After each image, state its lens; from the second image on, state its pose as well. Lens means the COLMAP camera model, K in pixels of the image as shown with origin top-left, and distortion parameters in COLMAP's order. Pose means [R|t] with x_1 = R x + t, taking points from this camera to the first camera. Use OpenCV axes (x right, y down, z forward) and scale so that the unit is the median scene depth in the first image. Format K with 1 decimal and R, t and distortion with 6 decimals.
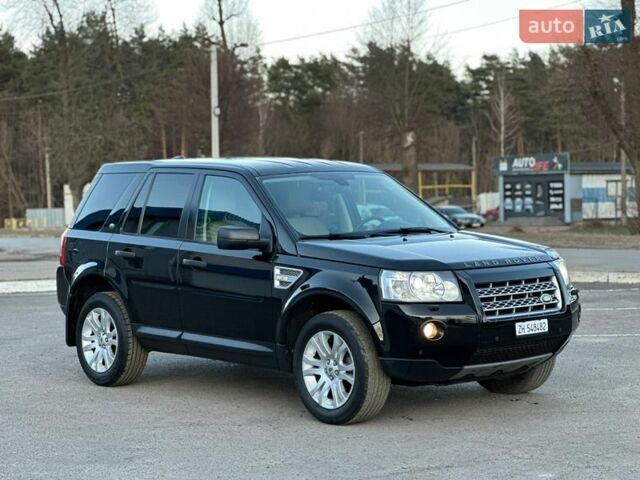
lens RADIAL K [[1403.1, 0, 319.7], [0, 1403.1, 219.2], [0, 0, 1]] dist [-0.084376, 4.487186]
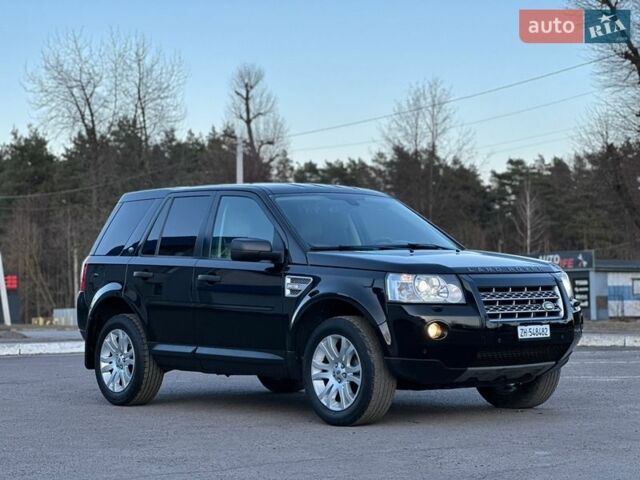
lens RADIAL K [[1403.1, 0, 319.7], [0, 1403.1, 219.2], [0, 0, 1]] dist [-0.084376, 4.487186]
pose [[0.999795, 0.005316, -0.019522, 0.012059], [-0.006803, 0.997017, -0.076881, 0.066222], [0.019055, 0.076999, 0.996849, -0.032122]]
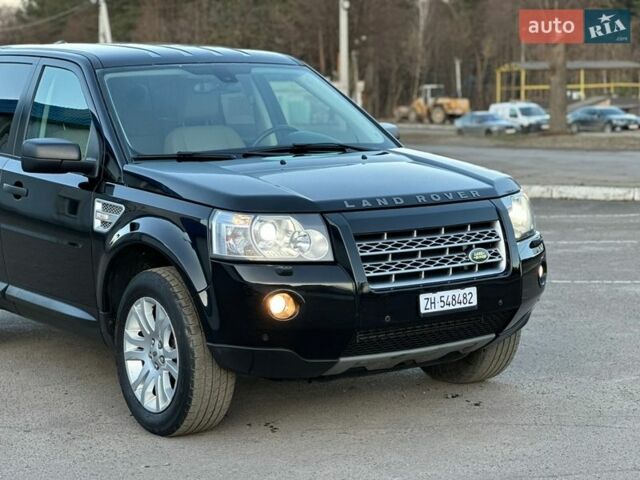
lens RADIAL K [[1403.1, 0, 319.7], [0, 1403.1, 219.2], [0, 0, 1]] dist [-0.084376, 4.487186]
pose [[0.992516, 0.017571, -0.120841, 0.149836], [-0.008835, 0.997333, 0.072452, -0.007001], [0.121792, -0.070843, 0.990024, 0.304786]]
